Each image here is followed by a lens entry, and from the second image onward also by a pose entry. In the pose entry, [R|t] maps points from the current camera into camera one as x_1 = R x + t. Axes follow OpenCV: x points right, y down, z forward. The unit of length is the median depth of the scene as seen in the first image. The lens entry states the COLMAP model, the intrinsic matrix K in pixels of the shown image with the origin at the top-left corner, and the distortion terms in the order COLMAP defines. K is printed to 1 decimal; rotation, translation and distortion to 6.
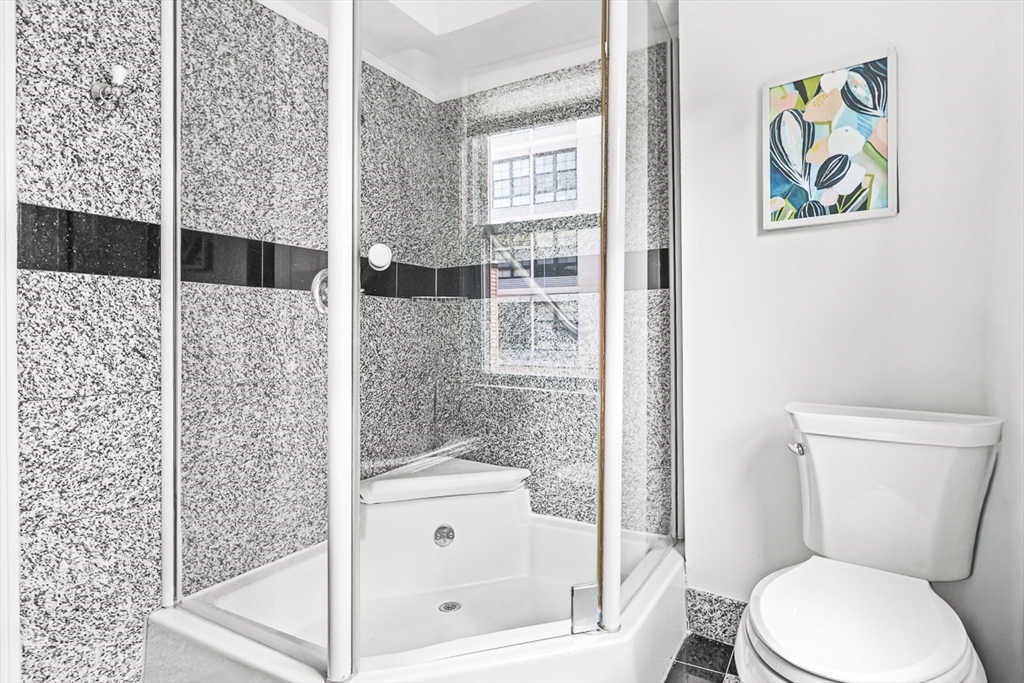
lens RADIAL K [[552.8, 0, 512.5], [0, 552.8, 336.6], [0, 0, 1]] dist [-0.001413, -0.000472]
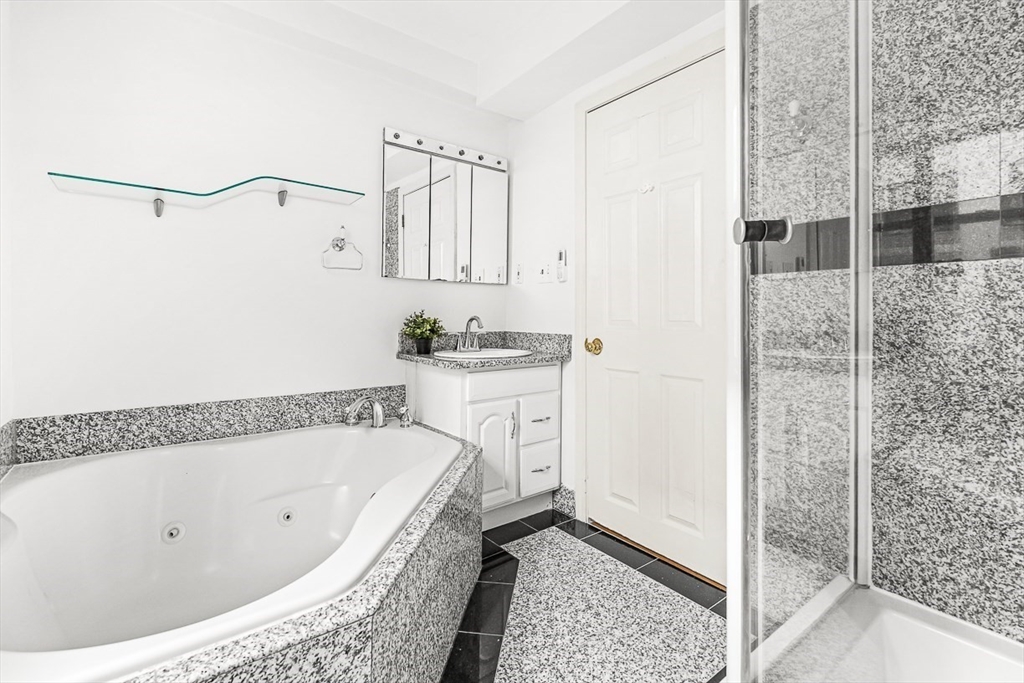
lens RADIAL K [[463.2, 0, 512.0], [0, 463.2, 313.7], [0, 0, 1]] dist [0.000280, -0.000077]
pose [[-0.377507, 0.001529, -0.926006, 0.412760], [-0.006630, 0.999969, 0.004354, -0.014727], [0.925983, 0.007783, -0.377485, 0.700591]]
